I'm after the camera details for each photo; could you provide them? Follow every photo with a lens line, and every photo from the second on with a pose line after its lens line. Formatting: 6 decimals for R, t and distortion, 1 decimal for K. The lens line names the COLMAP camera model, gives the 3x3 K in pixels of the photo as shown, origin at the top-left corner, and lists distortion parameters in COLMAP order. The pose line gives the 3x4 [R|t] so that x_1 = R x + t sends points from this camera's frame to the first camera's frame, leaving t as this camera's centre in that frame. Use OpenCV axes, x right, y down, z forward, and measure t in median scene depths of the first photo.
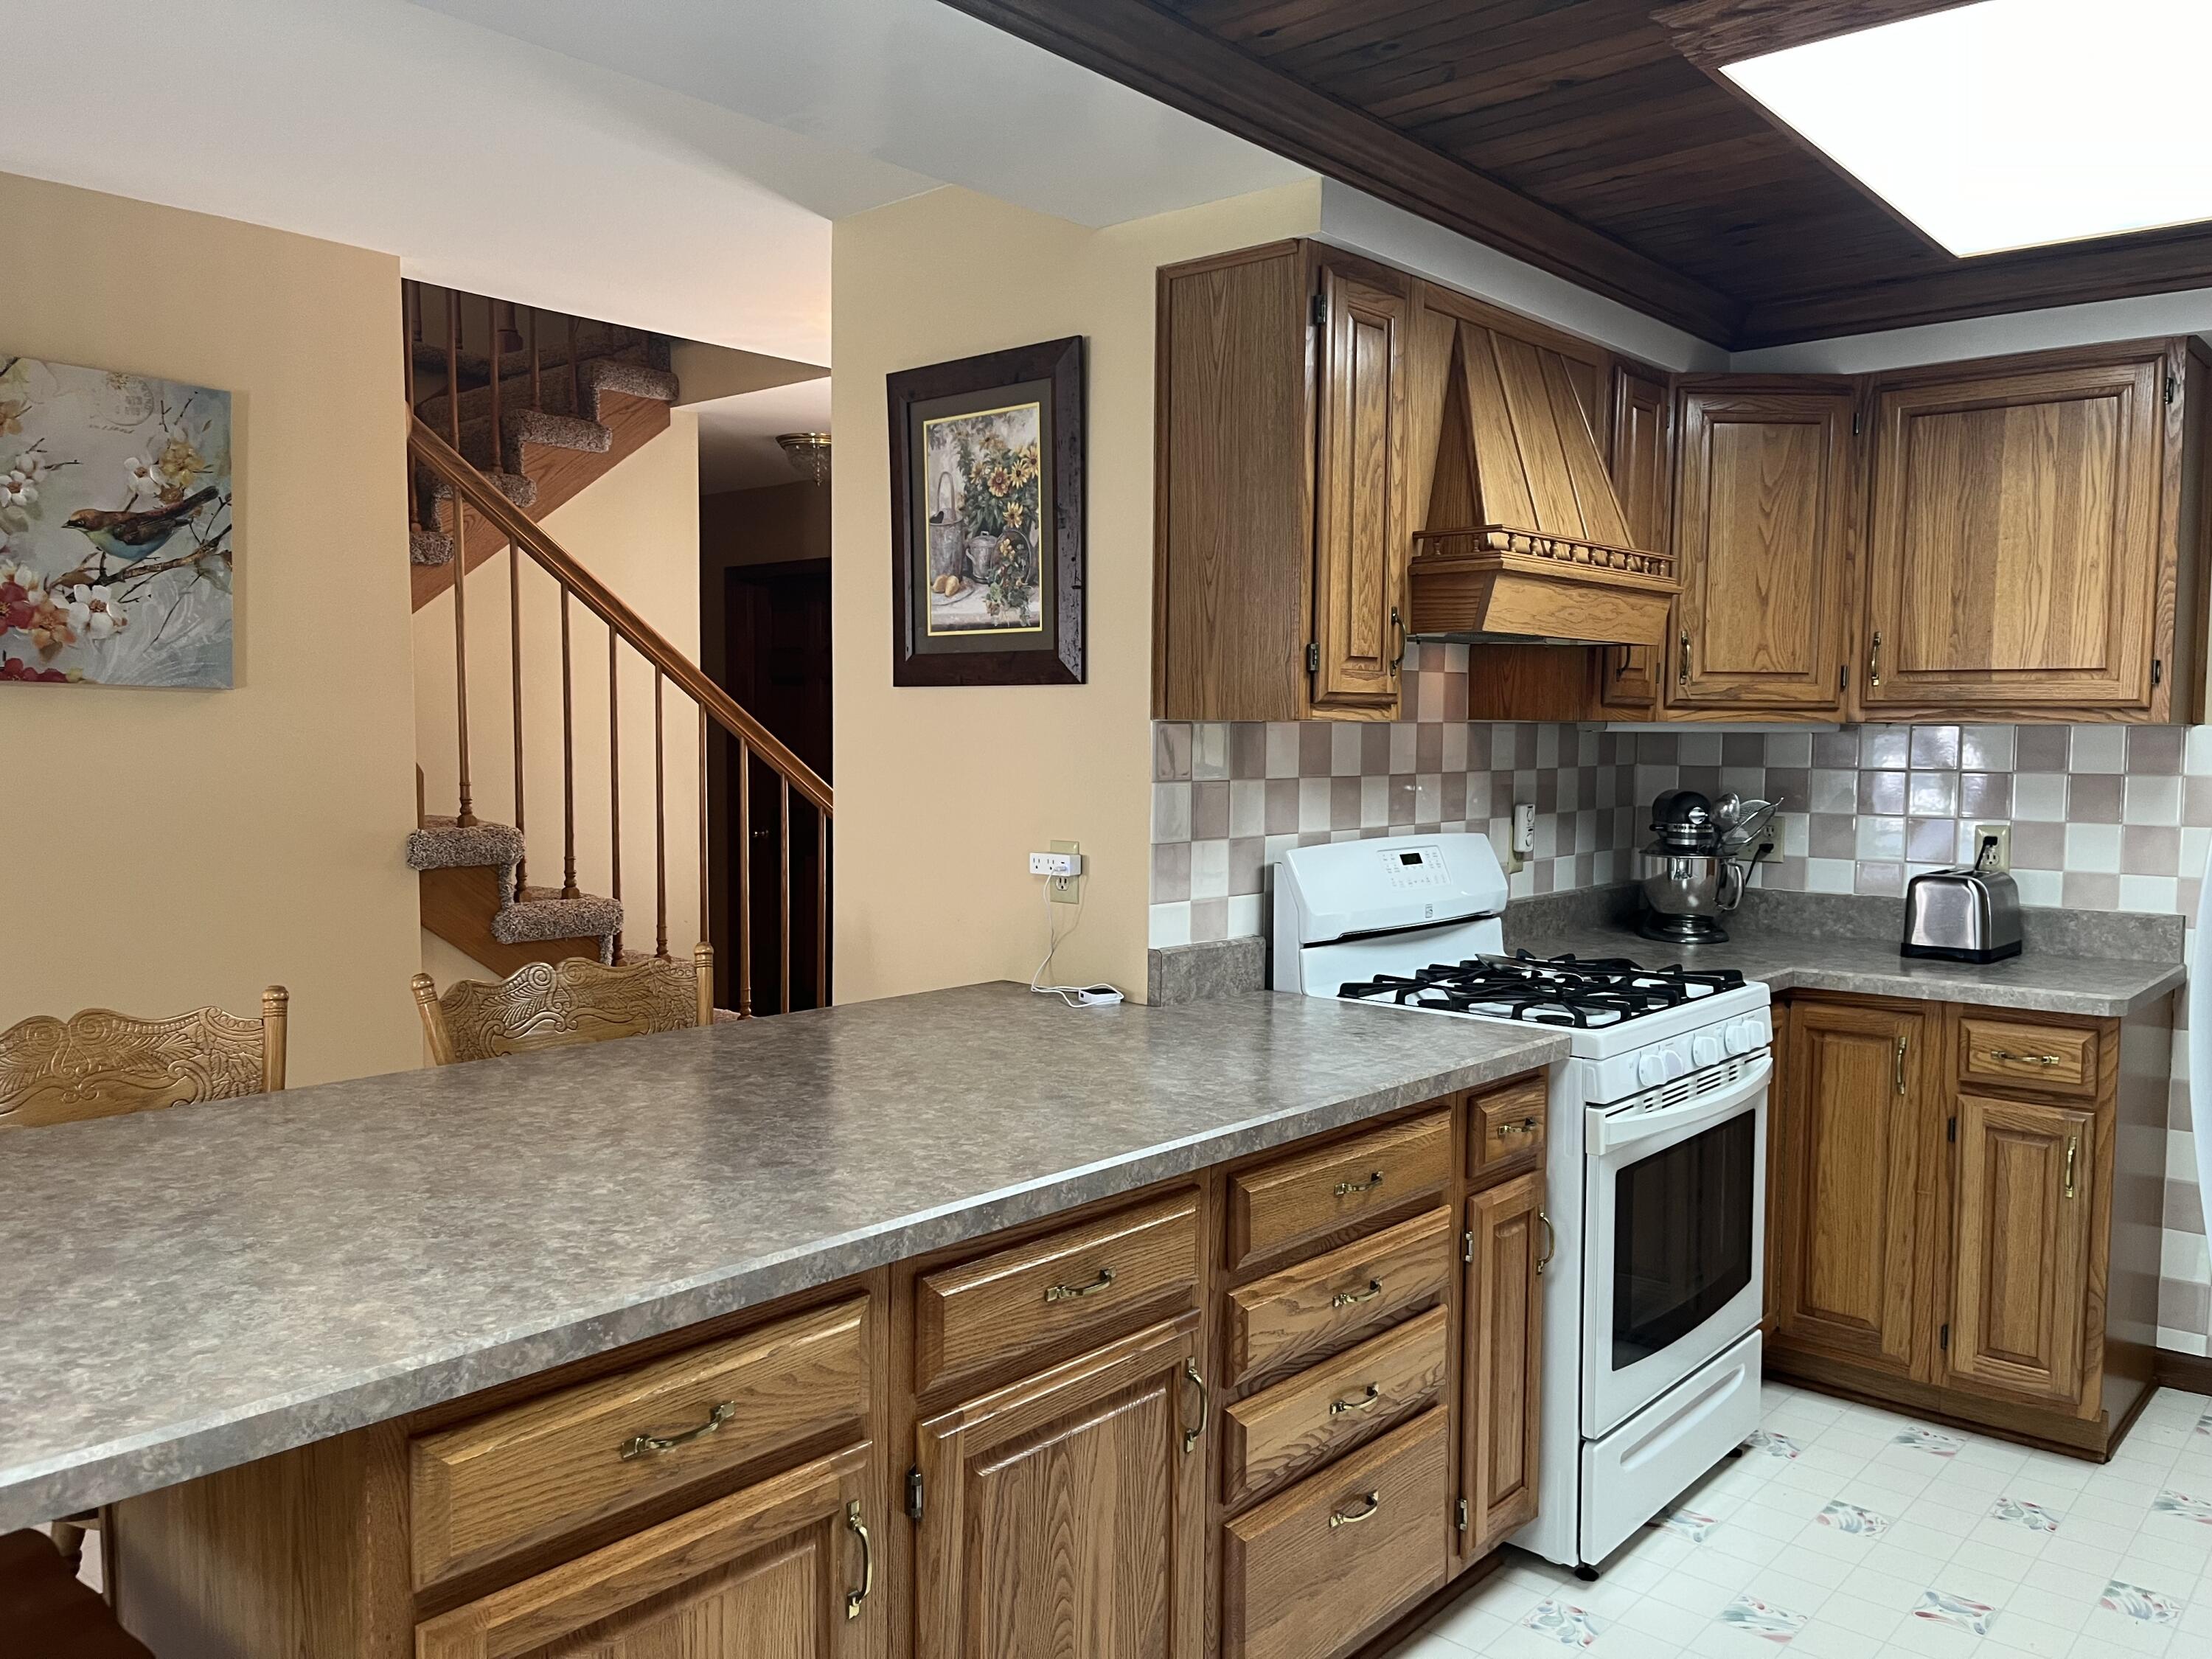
lens RADIAL K [[1666.4, 0, 1089.5], [0, 1666.4, 842.1], [0, 0, 1]] dist [0.073522, -0.098166]
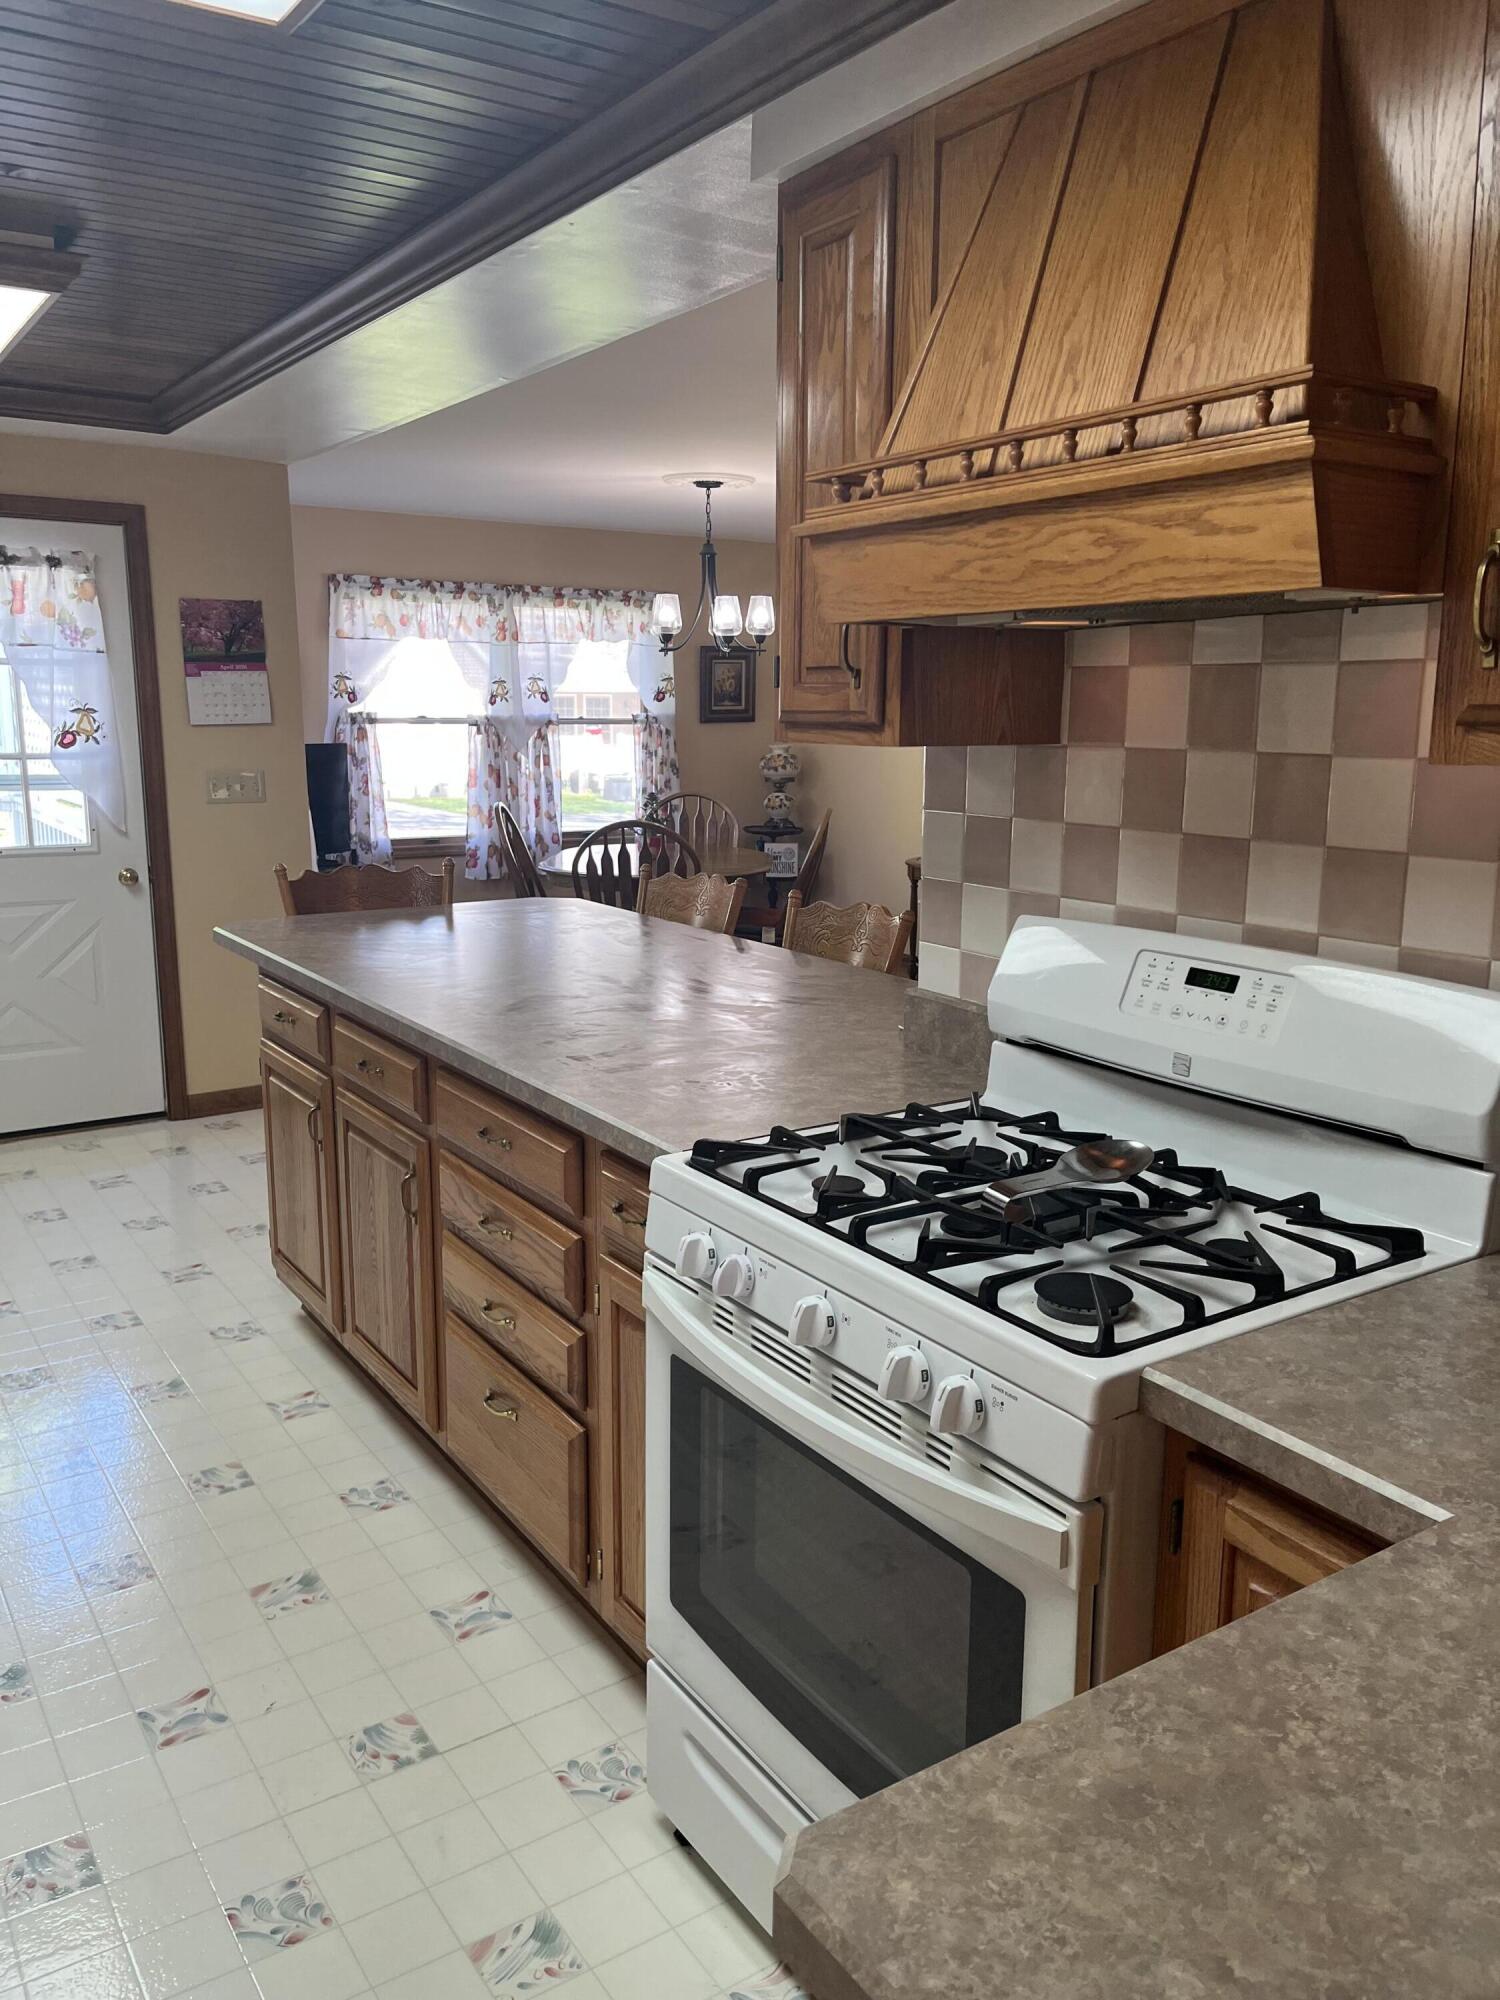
lens RADIAL K [[1506.7, 0, 755.0], [0, 1506.7, 991.1], [0, 0, 1]] dist [0.073522, -0.098166]
pose [[-0.247288, 0.171547, -0.953635, 0.798394], [-0.077330, 0.977569, 0.195905, -0.085282], [0.965851, 0.122189, -0.228475, 1.012295]]
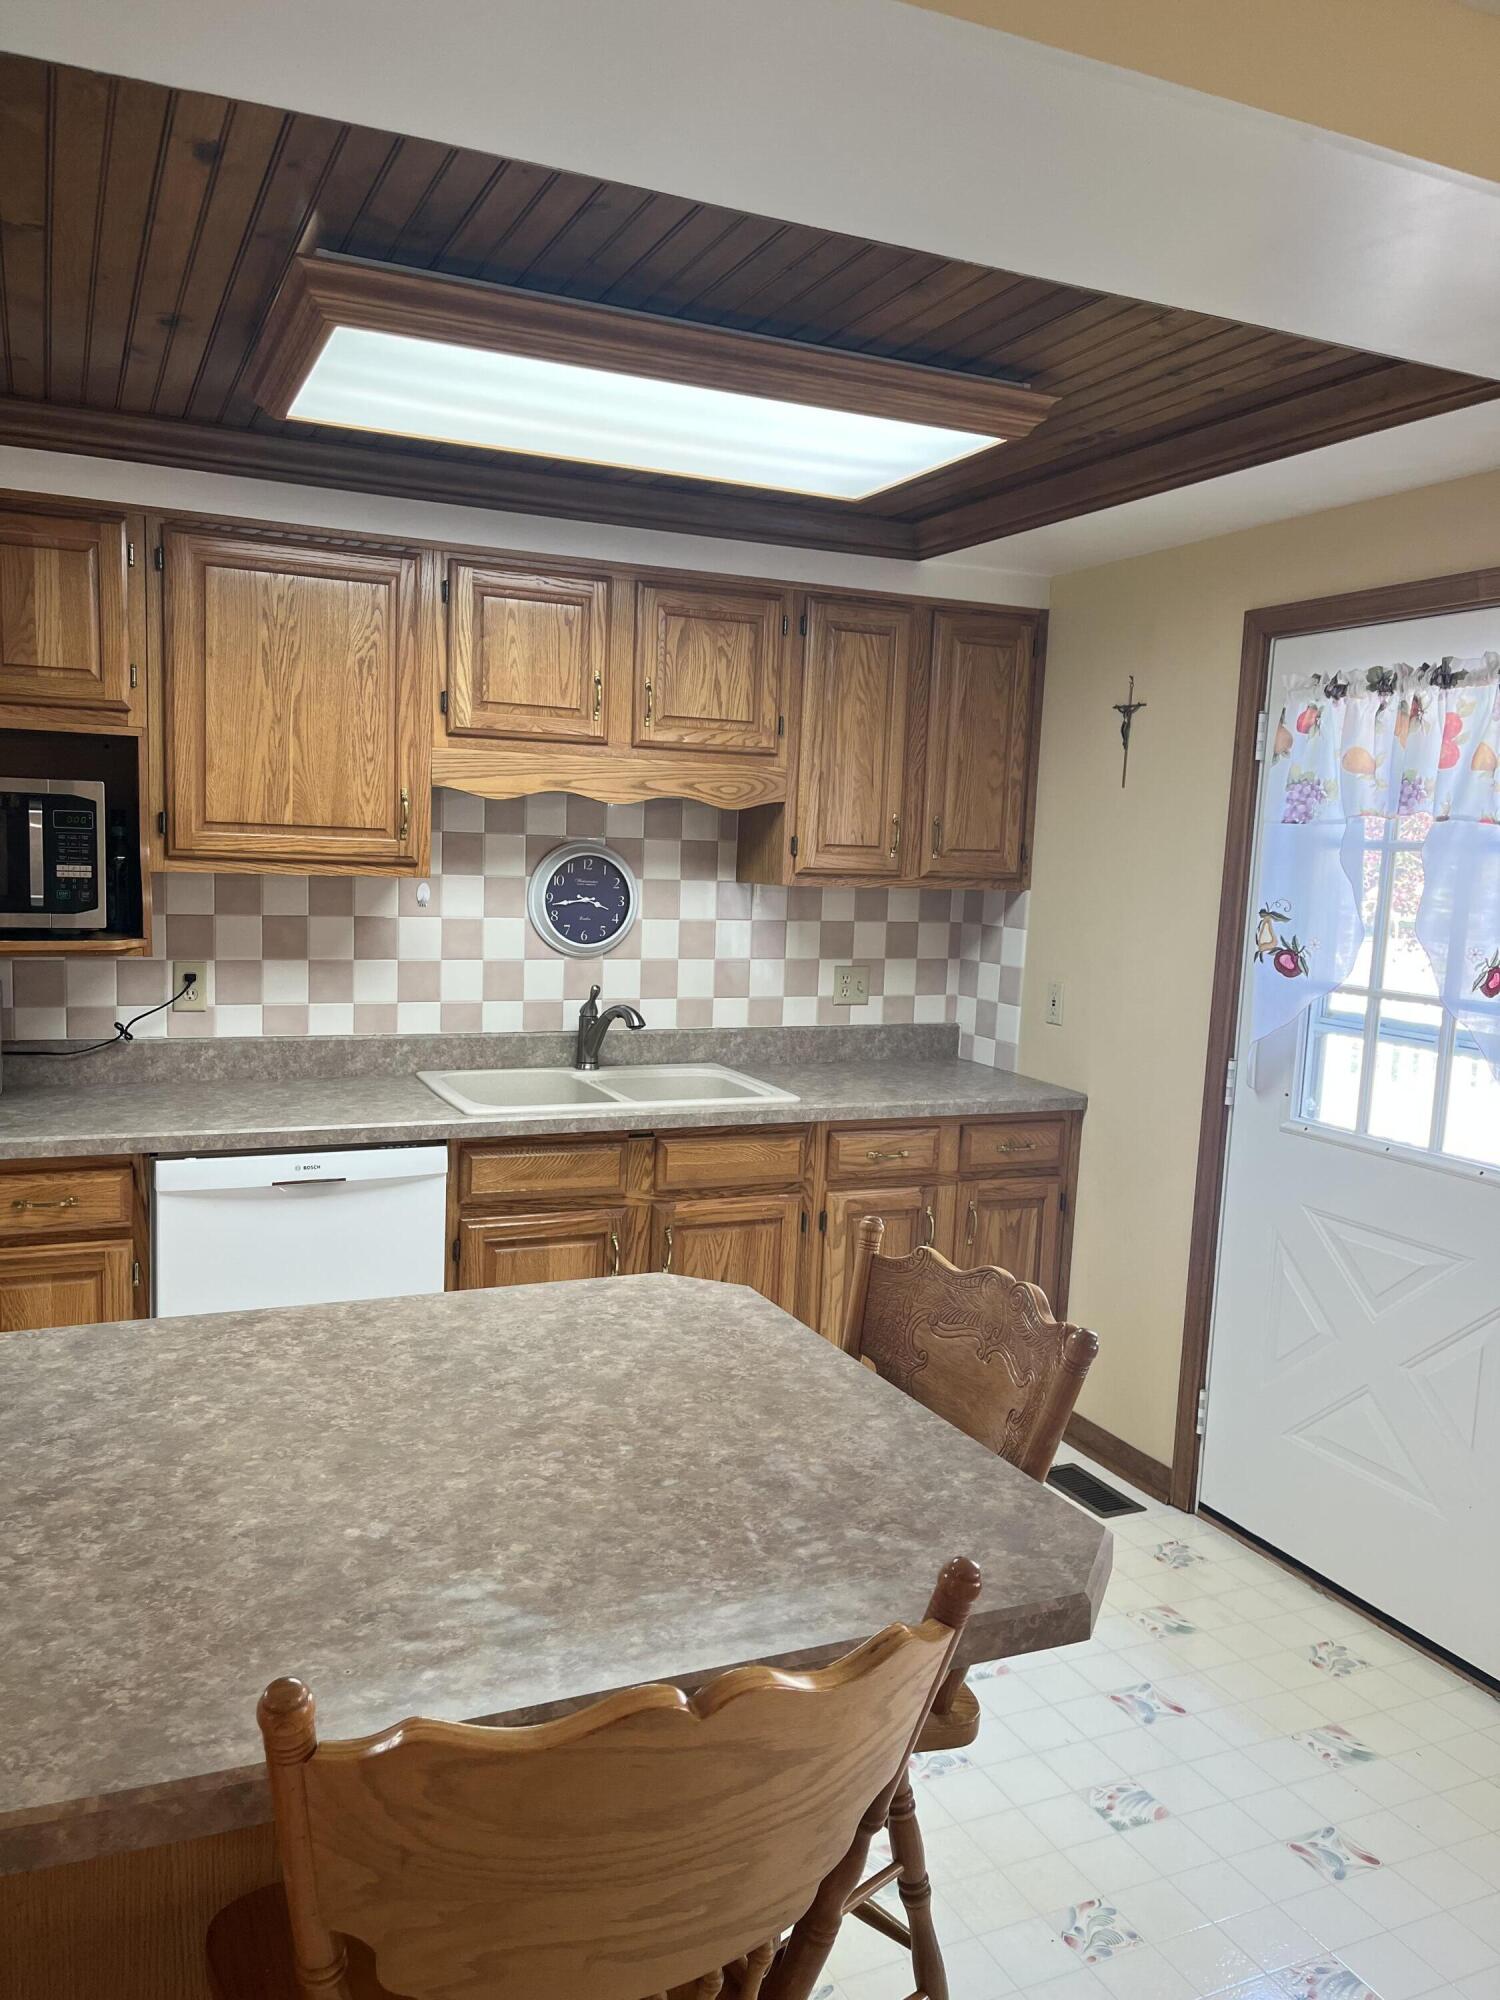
lens RADIAL K [[1506.7, 0, 737.2], [0, 1506.7, 1010.7], [0, 0, 1]] dist [0.073522, -0.098166]
pose [[-0.911909, -0.088450, 0.400748, -0.523503], [-0.016708, 0.983690, 0.179094, -0.111271], [-0.410053, 0.156621, -0.898514, 0.916885]]
